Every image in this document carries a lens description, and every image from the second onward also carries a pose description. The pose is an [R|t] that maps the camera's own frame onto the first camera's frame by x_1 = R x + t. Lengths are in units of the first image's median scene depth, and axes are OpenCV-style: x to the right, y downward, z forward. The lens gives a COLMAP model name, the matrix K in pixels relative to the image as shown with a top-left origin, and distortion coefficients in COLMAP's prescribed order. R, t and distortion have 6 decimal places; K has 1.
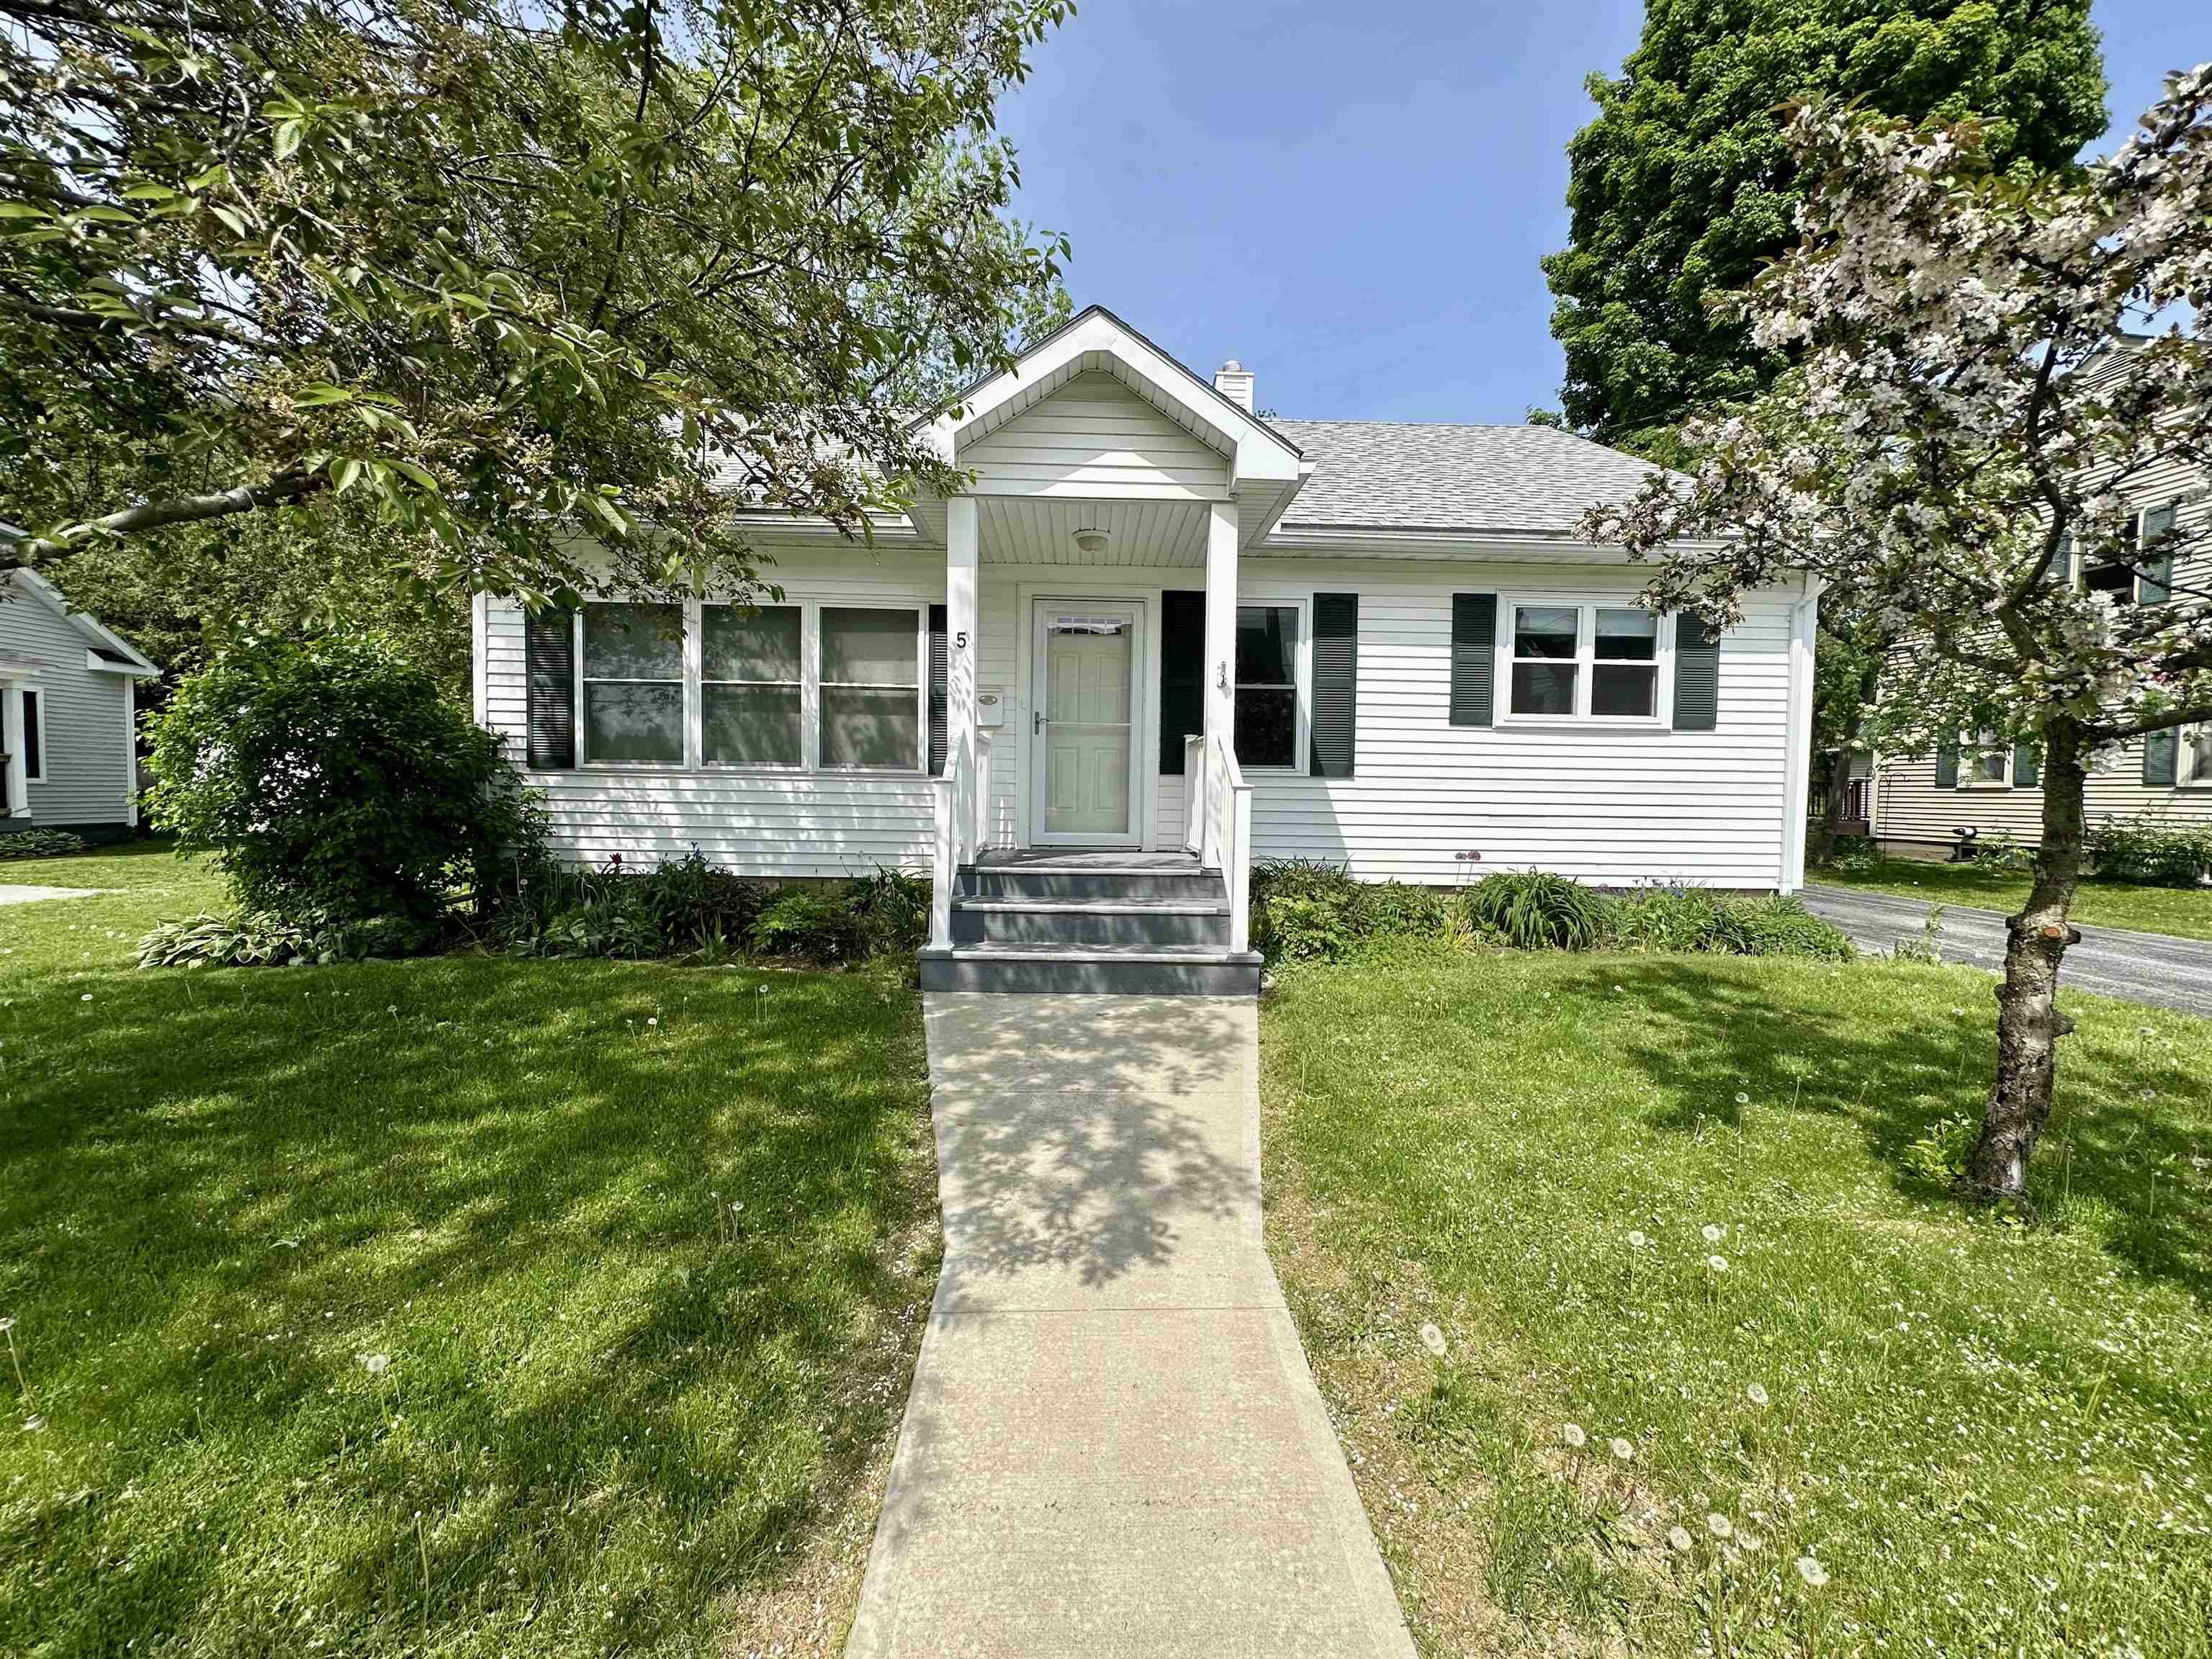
lens RADIAL K [[877.2, 0, 1097.4], [0, 877.2, 819.0], [0, 0, 1]] dist [-0.000413, 0.000967]
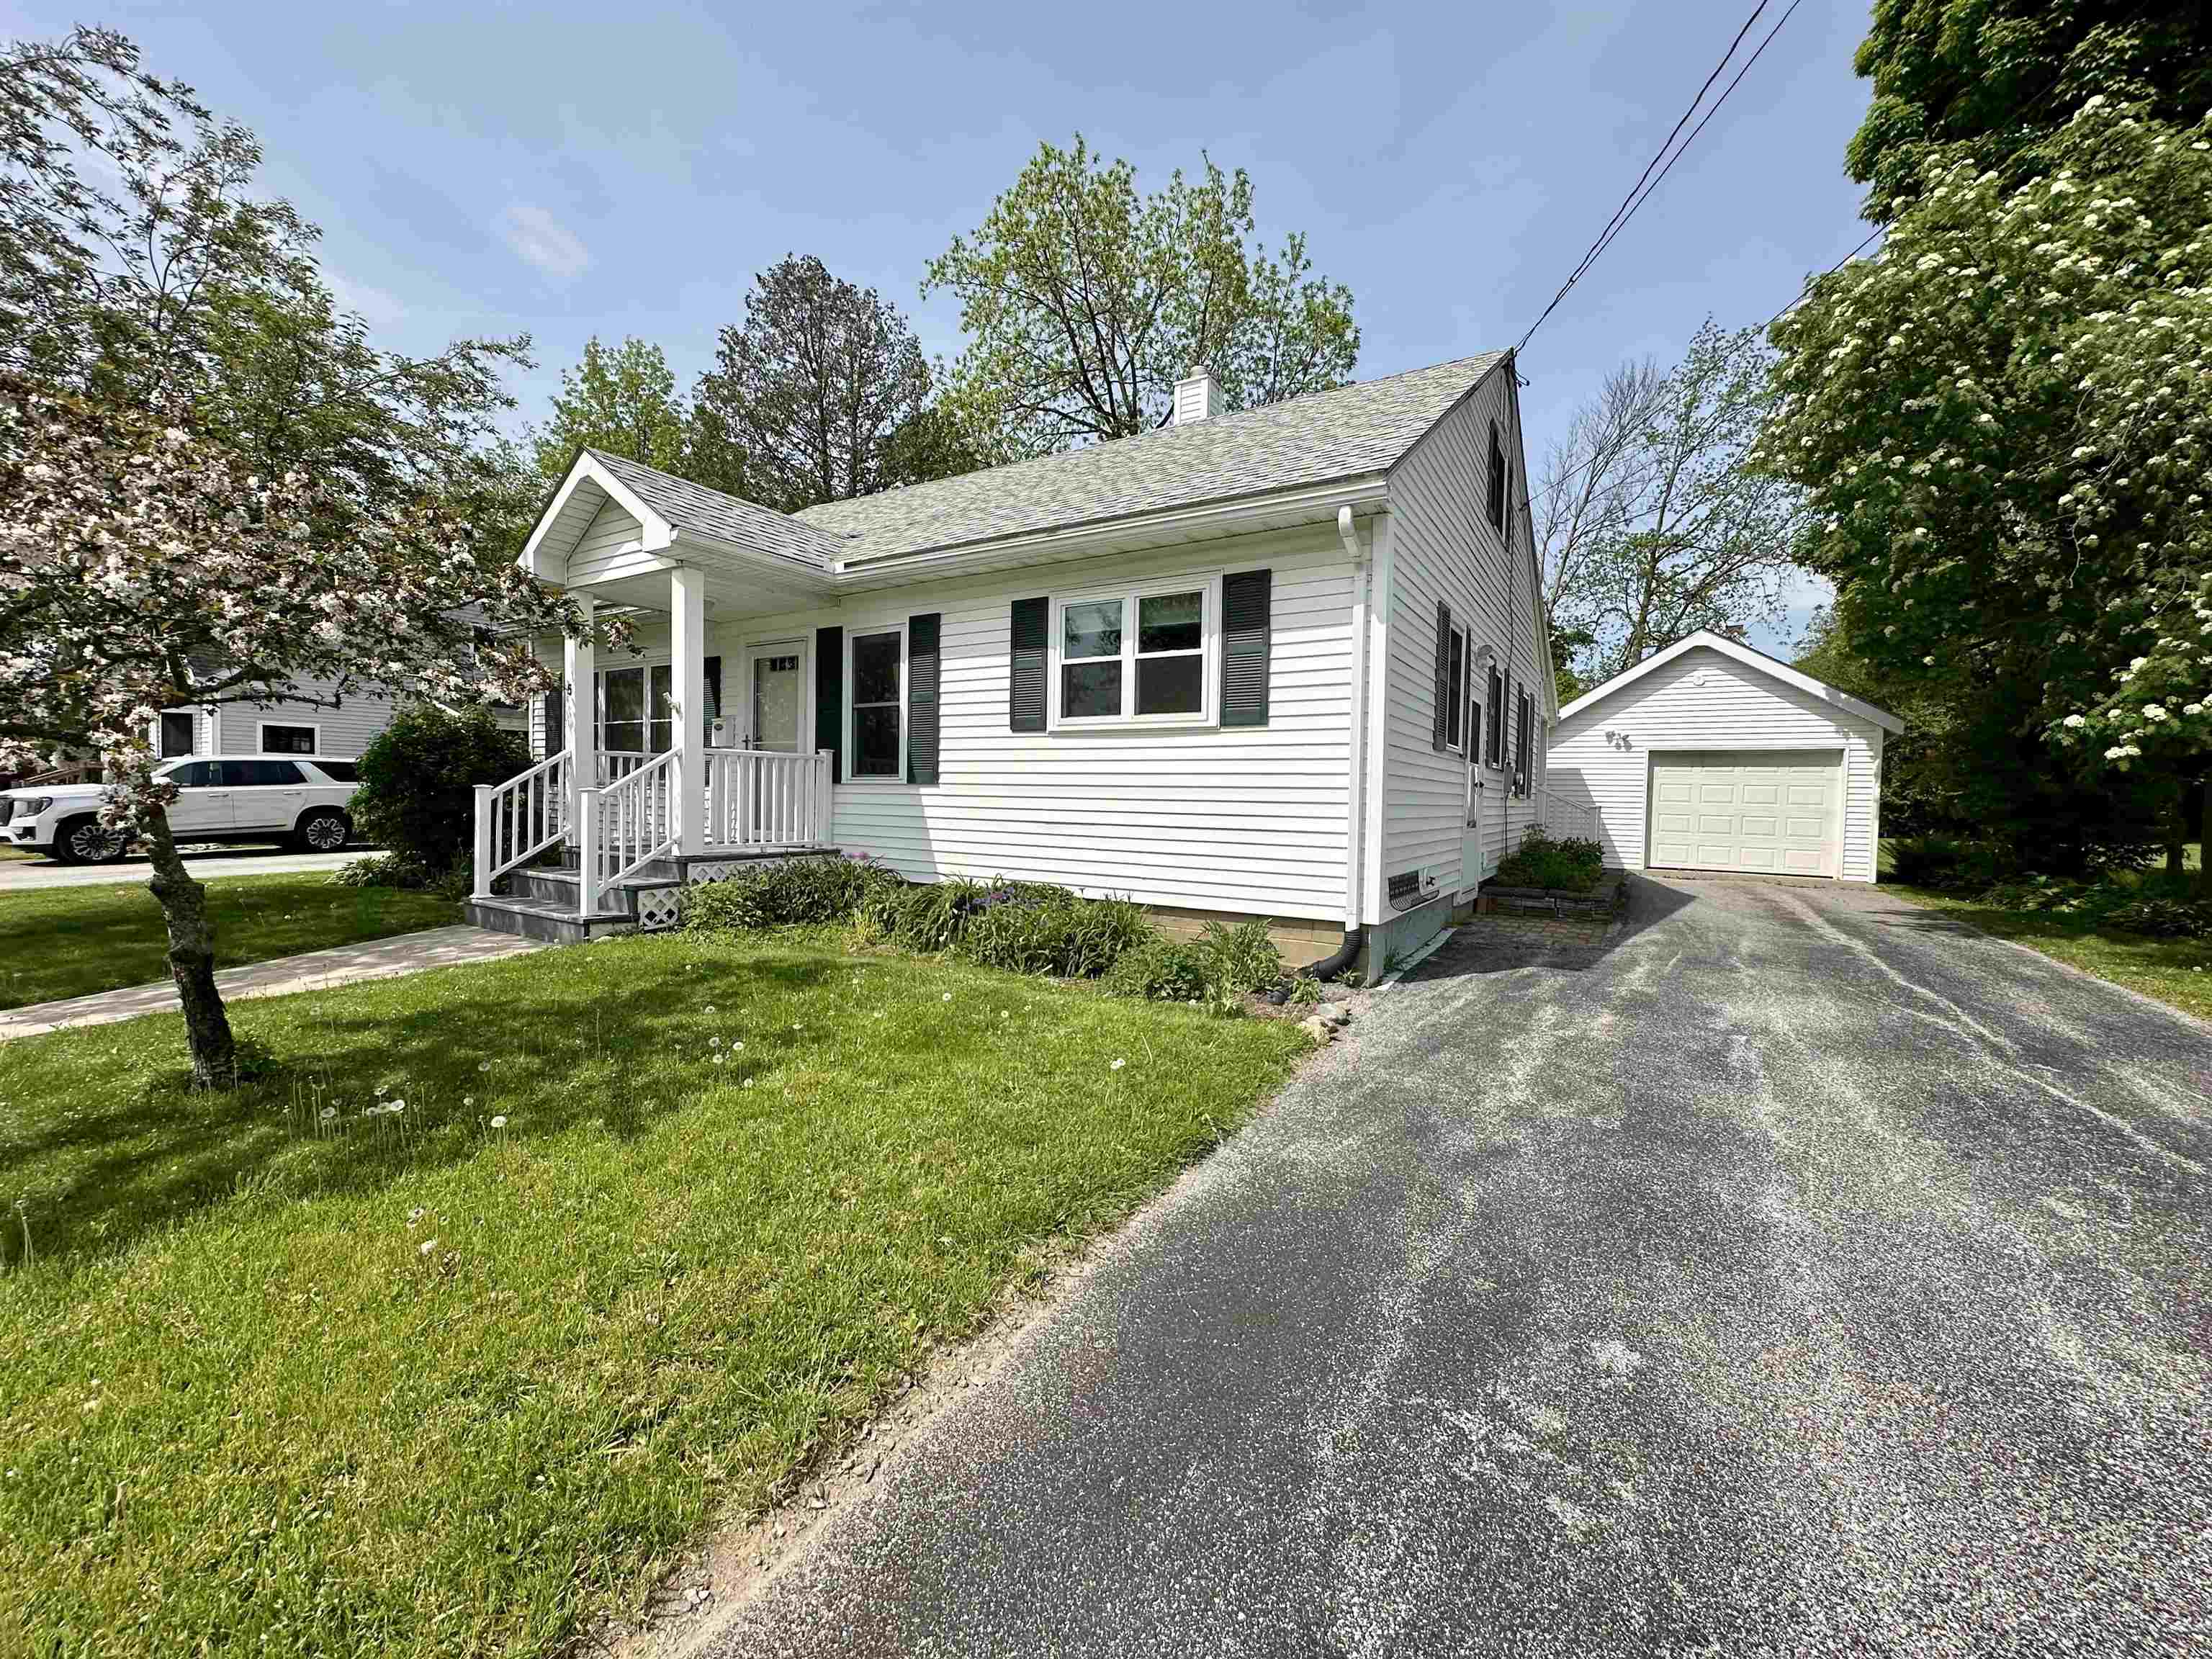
lens RADIAL K [[877.2, 0, 1107.5], [0, 877.2, 821.3], [0, 0, 1]] dist [-0.000413, 0.000967]
pose [[0.836372, 0.015364, -0.547947, 1.063657], [-0.023474, 0.999694, -0.007799, 0.000496], [0.547659, 0.019386, 0.836477, 0.224903]]
